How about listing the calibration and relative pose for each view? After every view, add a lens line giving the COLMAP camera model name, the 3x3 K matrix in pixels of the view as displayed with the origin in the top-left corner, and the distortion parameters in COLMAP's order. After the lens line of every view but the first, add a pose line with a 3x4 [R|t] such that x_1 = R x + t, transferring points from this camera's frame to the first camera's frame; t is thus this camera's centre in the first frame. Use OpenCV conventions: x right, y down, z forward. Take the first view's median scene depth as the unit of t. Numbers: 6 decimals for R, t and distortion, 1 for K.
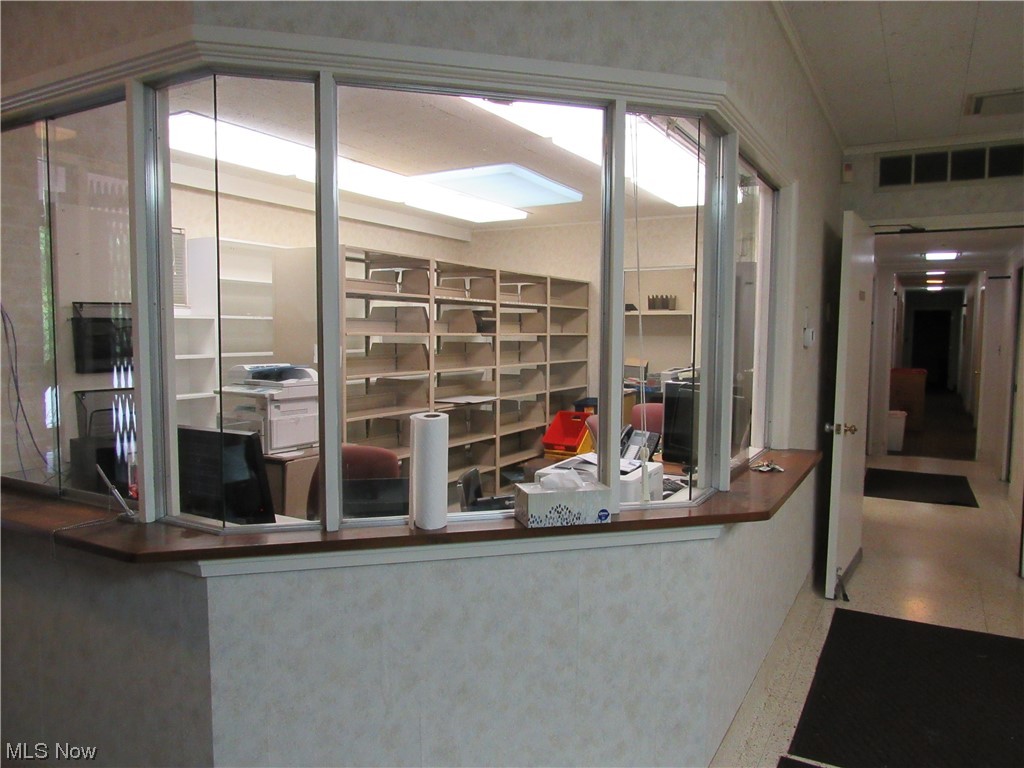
lens RADIAL K [[726.5, 0, 516.1], [0, 726.5, 386.1], [0, 0, 1]] dist [-0.012831, -0.000419]
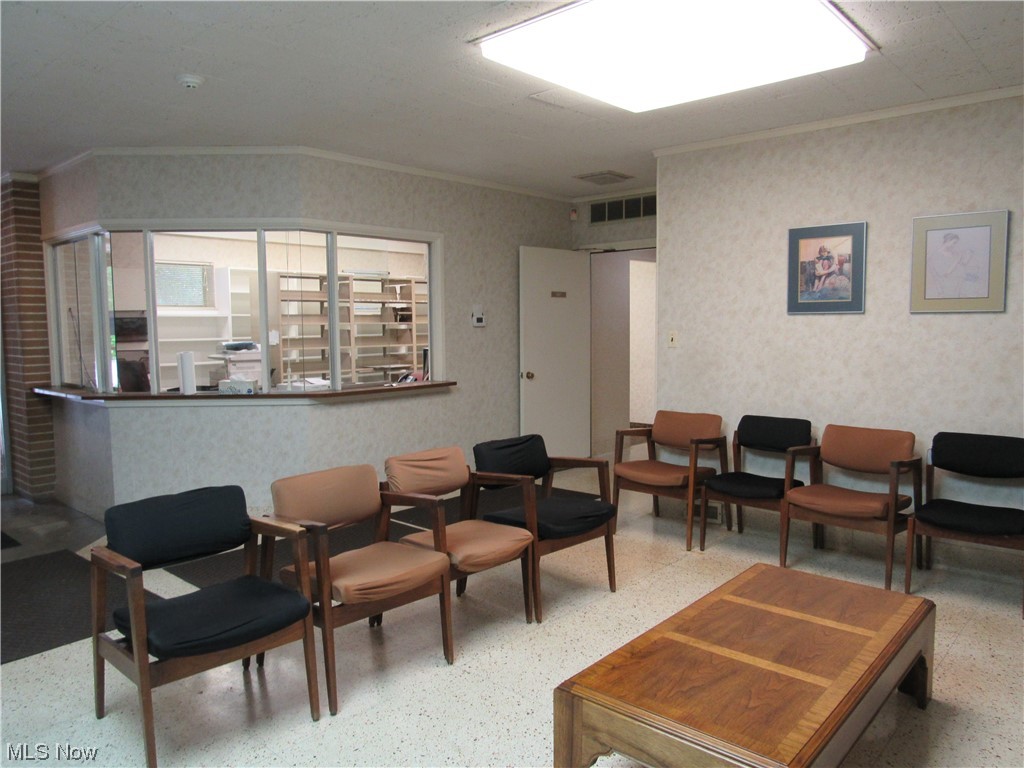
lens RADIAL K [[726.5, 0, 509.3], [0, 726.5, 382.0], [0, 0, 1]] dist [-0.012831, -0.000419]
pose [[0.974128, 0.000914, -0.225995, 0.866529], [0.000441, 0.999982, 0.005946, 0.070439], [0.225996, -0.005891, 0.974110, -0.705731]]
